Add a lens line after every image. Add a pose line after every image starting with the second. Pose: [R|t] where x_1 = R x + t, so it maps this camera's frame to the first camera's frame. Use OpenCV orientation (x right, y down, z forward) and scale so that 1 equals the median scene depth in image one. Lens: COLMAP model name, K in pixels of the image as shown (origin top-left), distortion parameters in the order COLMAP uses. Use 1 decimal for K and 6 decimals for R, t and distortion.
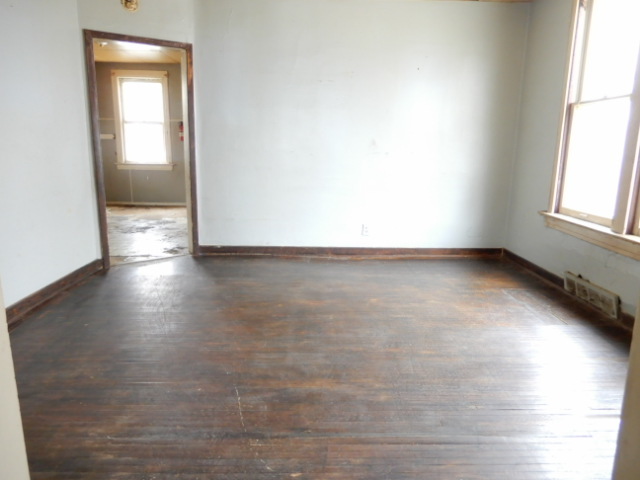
lens RADIAL K [[454.6, 0, 316.4], [0, 454.6, 241.1], [0, 0, 1]] dist [0.000423, -0.008109]
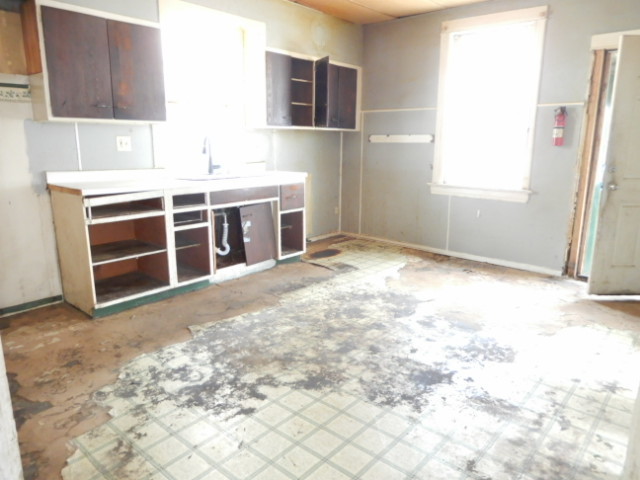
lens RADIAL K [[454.6, 0, 317.4], [0, 454.6, 243.3], [0, 0, 1]] dist [0.000423, -0.008109]
pose [[0.749346, 0.135818, -0.648100, -0.155275], [-0.133000, 0.989664, 0.053620, -0.106718], [0.648684, 0.046017, 0.759665, 0.457504]]
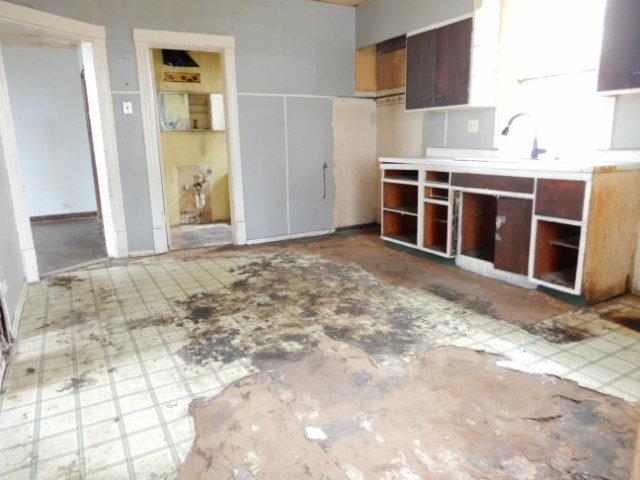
lens RADIAL K [[454.6, 0, 321.1], [0, 454.6, 235.4], [0, 0, 1]] dist [0.000423, -0.008109]
pose [[-0.873184, 0.105235, -0.475894, -0.195185], [-0.094751, 0.921132, 0.377542, -0.215545], [0.478092, 0.374755, -0.794347, 1.027687]]
